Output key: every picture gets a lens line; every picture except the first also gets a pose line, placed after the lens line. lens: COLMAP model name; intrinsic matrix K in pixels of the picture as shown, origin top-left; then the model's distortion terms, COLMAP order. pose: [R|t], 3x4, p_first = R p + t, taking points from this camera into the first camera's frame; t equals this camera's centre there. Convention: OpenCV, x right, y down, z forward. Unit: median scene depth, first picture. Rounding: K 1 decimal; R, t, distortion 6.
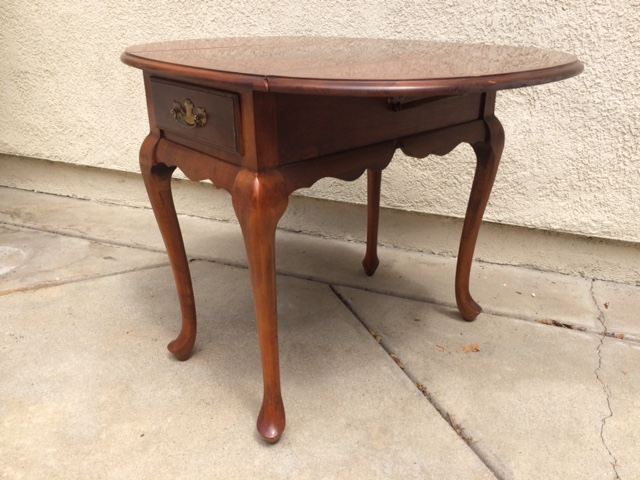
lens RADIAL K [[565.1, 0, 320.0], [0, 565.1, 240.0], [0, 0, 1]] dist [0.086367, -0.159075]
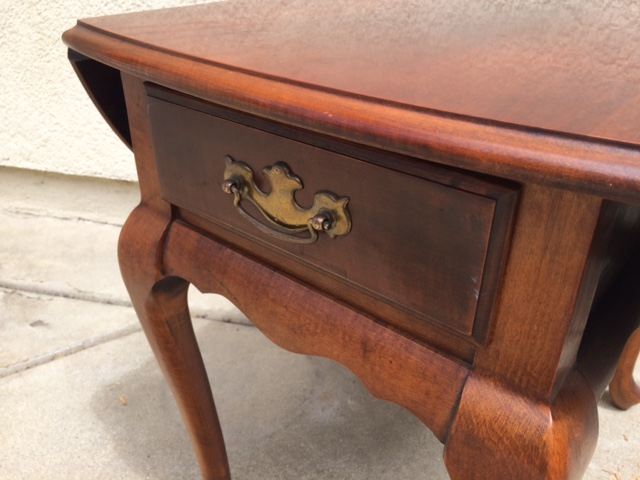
lens RADIAL K [[565.1, 0, 320.0], [0, 565.1, 240.0], [0, 0, 1]] dist [0.086367, -0.159075]
pose [[0.989098, -0.065060, 0.132108, -0.158726], [0.048956, 0.991360, 0.121688, -0.147562], [-0.138883, -0.113894, 0.983738, 0.389119]]
